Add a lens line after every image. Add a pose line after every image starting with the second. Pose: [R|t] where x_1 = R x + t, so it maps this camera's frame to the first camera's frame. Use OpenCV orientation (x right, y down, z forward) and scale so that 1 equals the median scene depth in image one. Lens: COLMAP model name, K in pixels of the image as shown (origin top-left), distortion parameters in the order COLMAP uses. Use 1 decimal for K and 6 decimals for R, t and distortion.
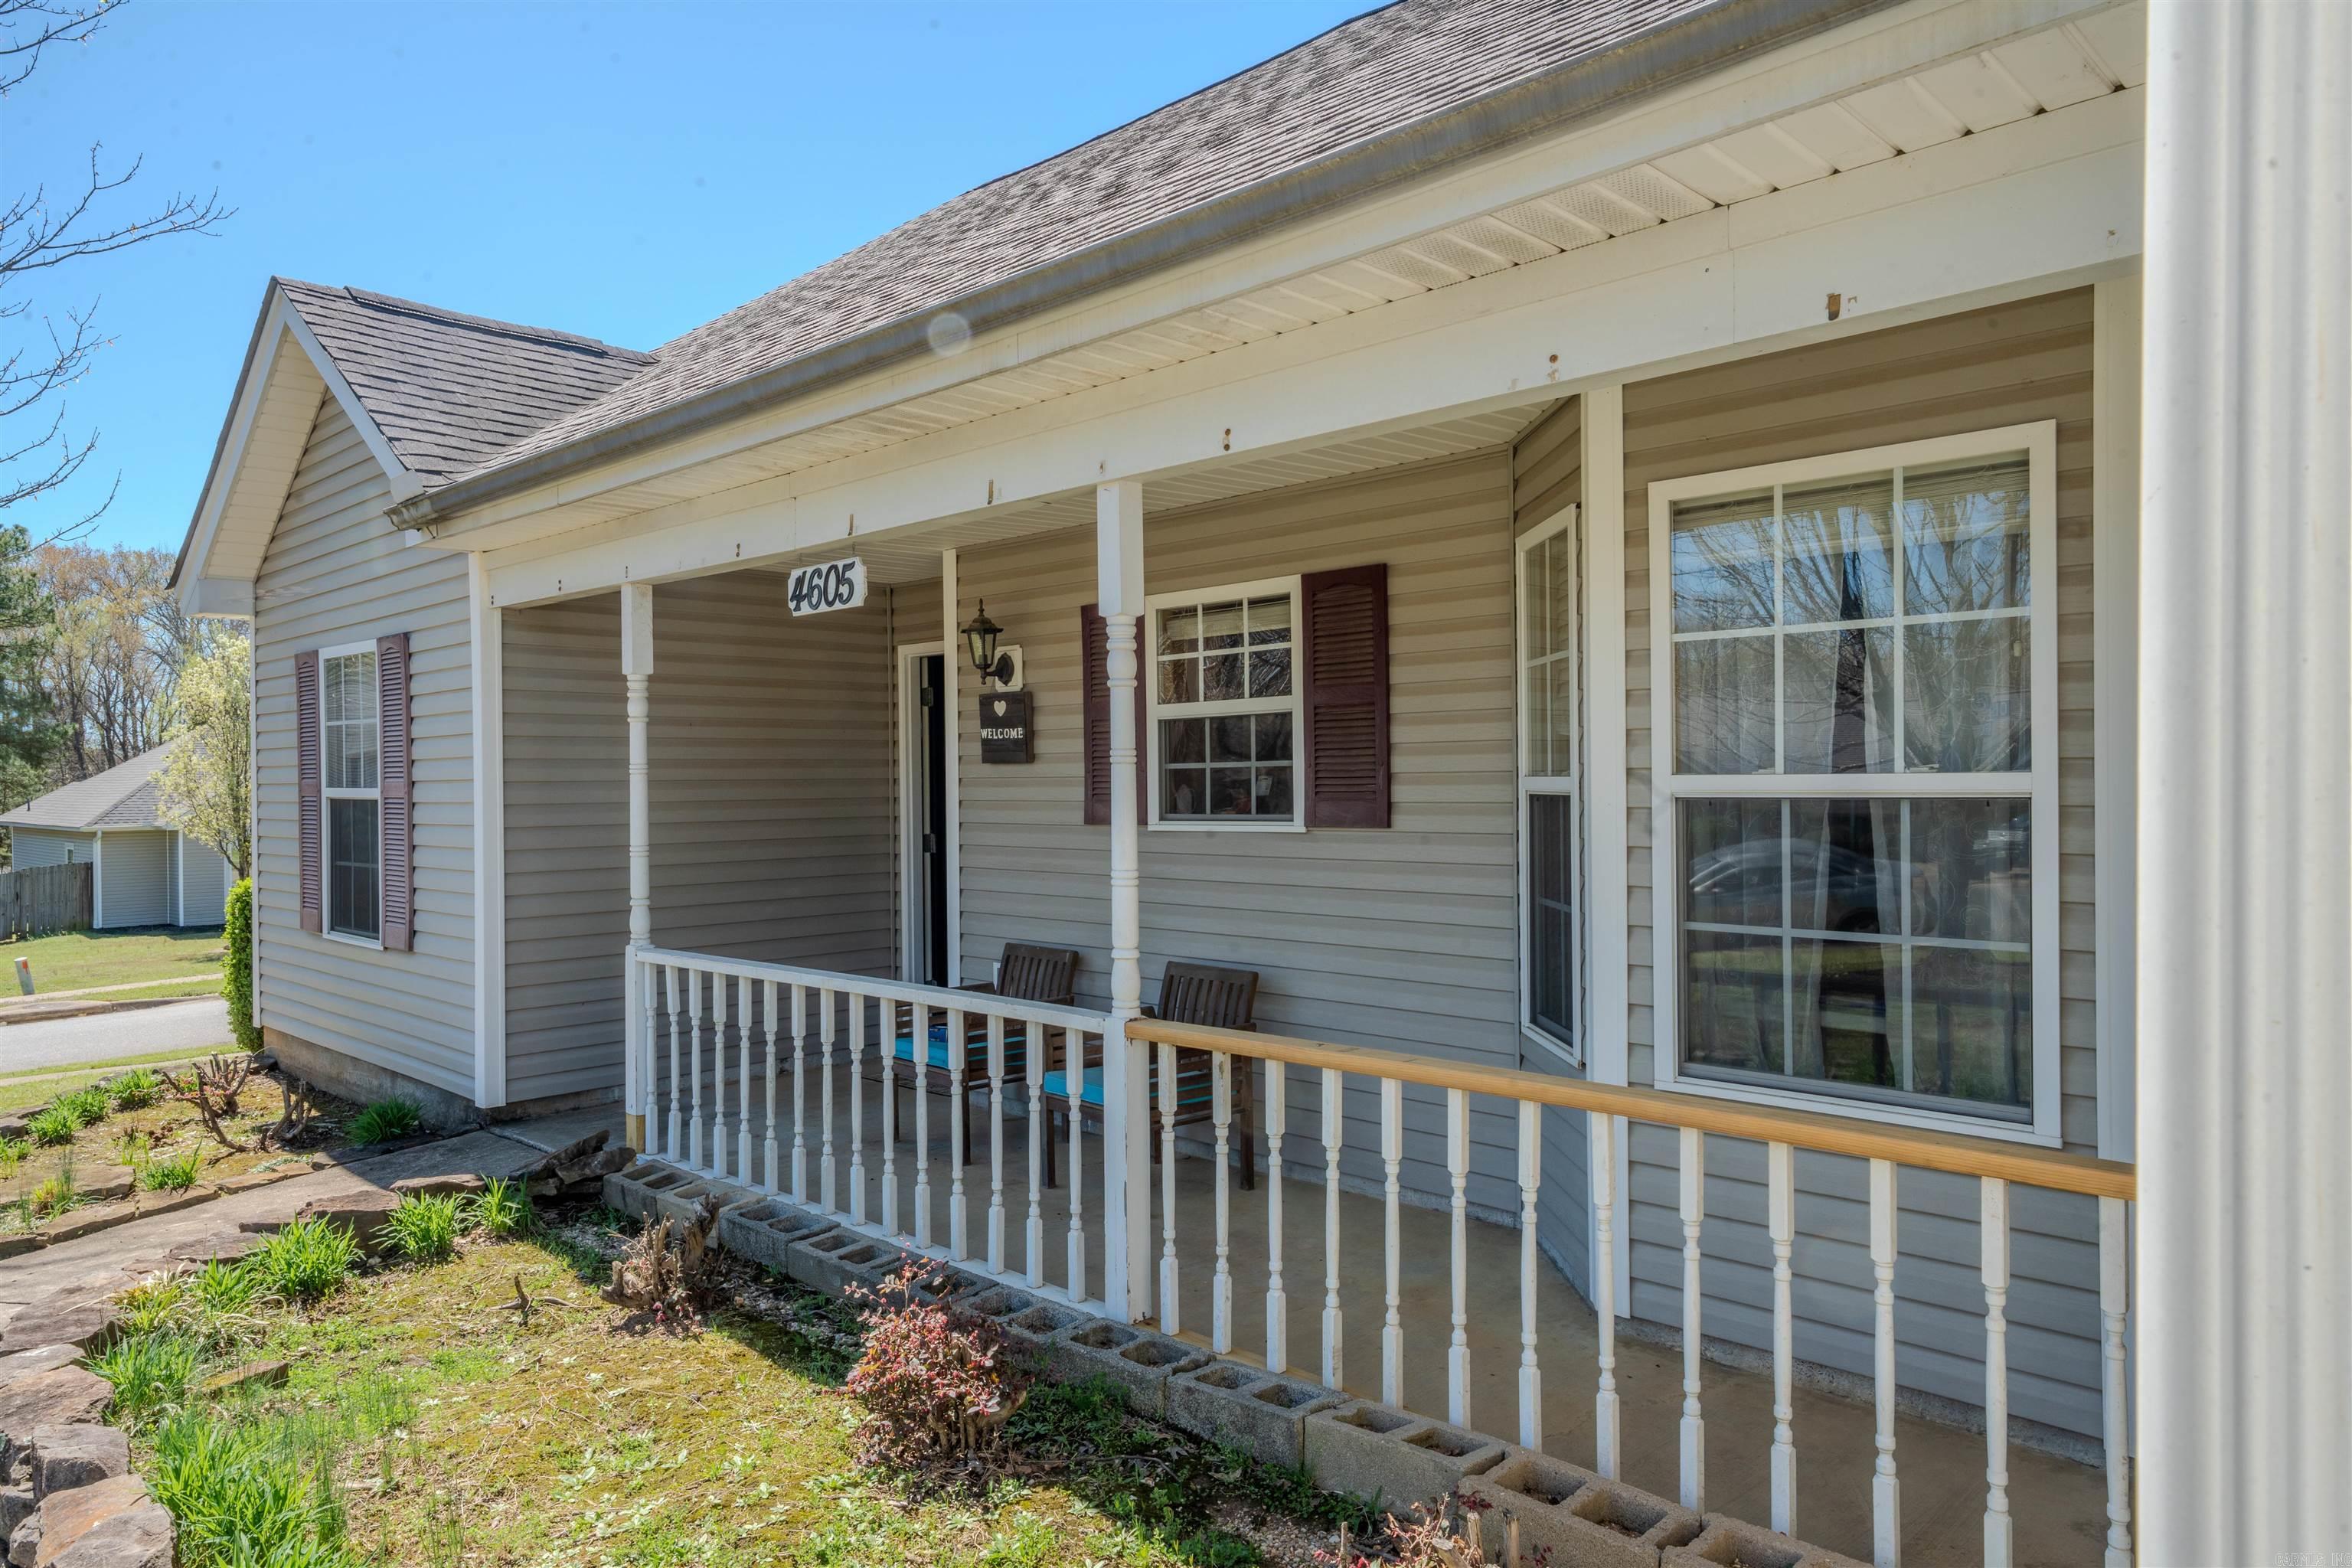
lens RADIAL K [[1521.4, 0, 1176.0], [0, 1521.4, 784.0], [0, 0, 1]] dist [0.024350, 0.000353]
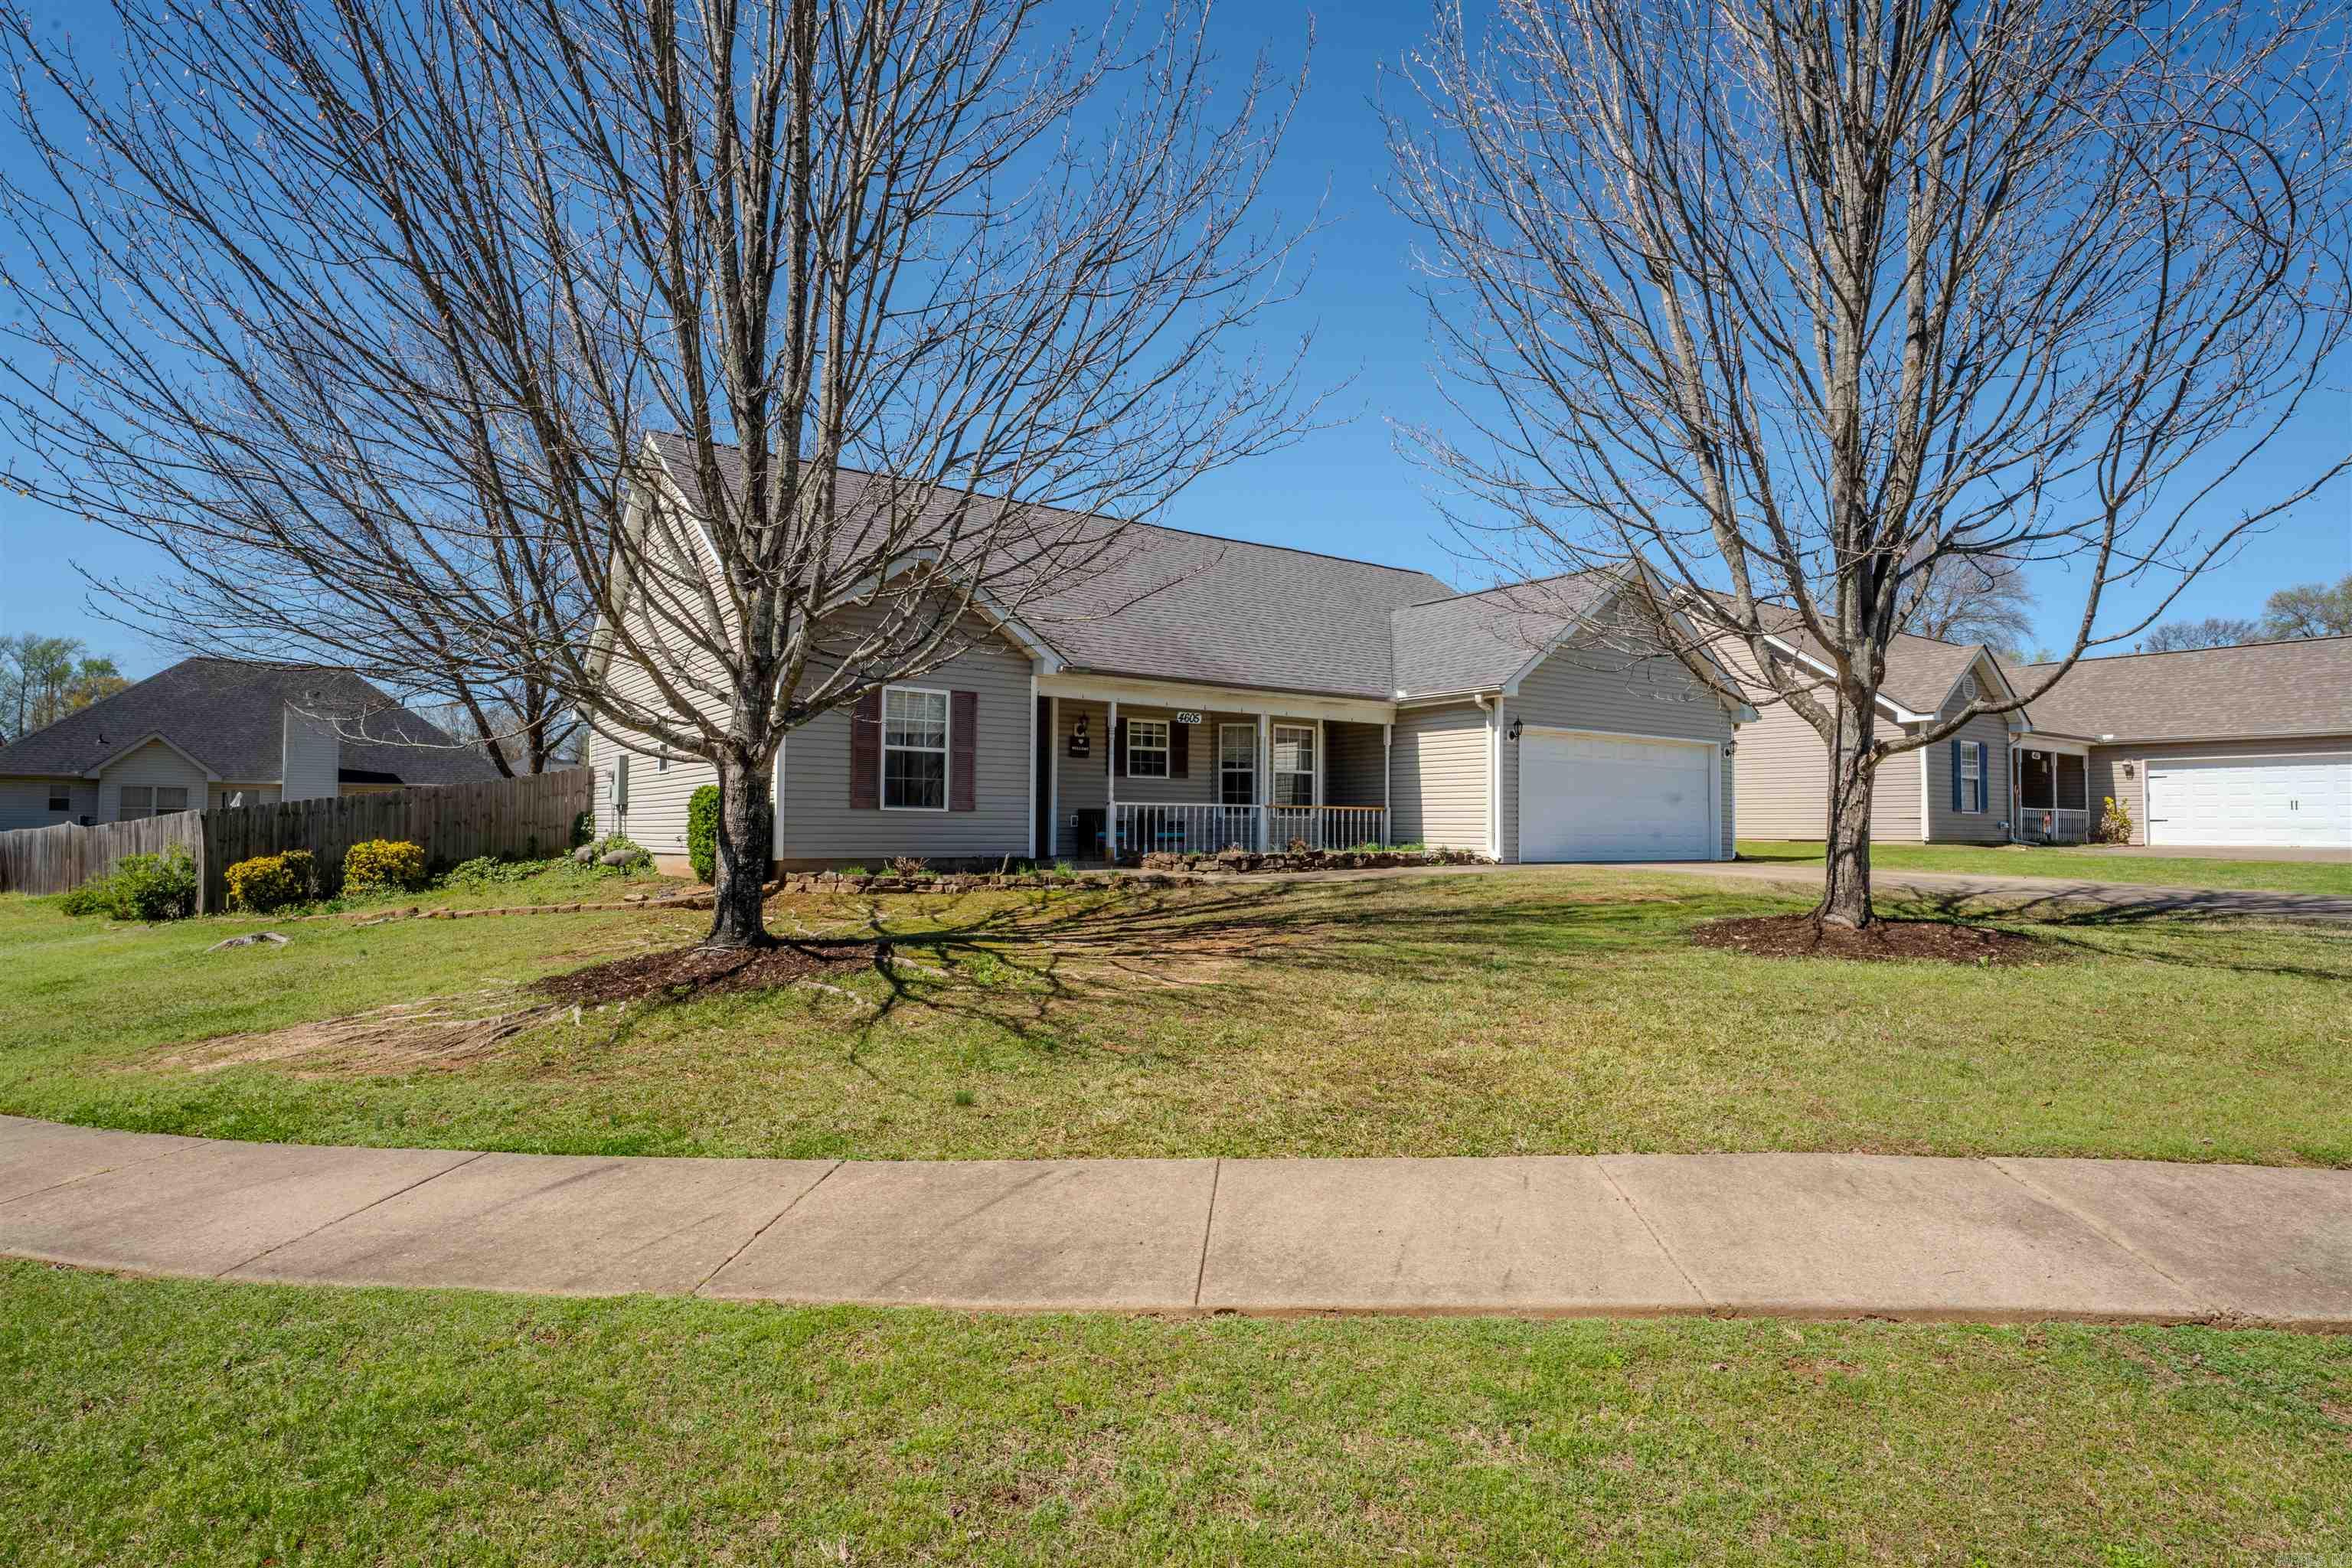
lens RADIAL K [[1229.1, 0, 1176.0], [0, 1229.1, 784.0], [0, 0, 1]] dist [0.001473, -0.000416]
pose [[0.167904, 0.049433, 0.984563, -3.463162], [-0.007213, 0.998777, -0.048917, 0.223718], [-0.985777, 0.001111, 0.168056, 0.381694]]
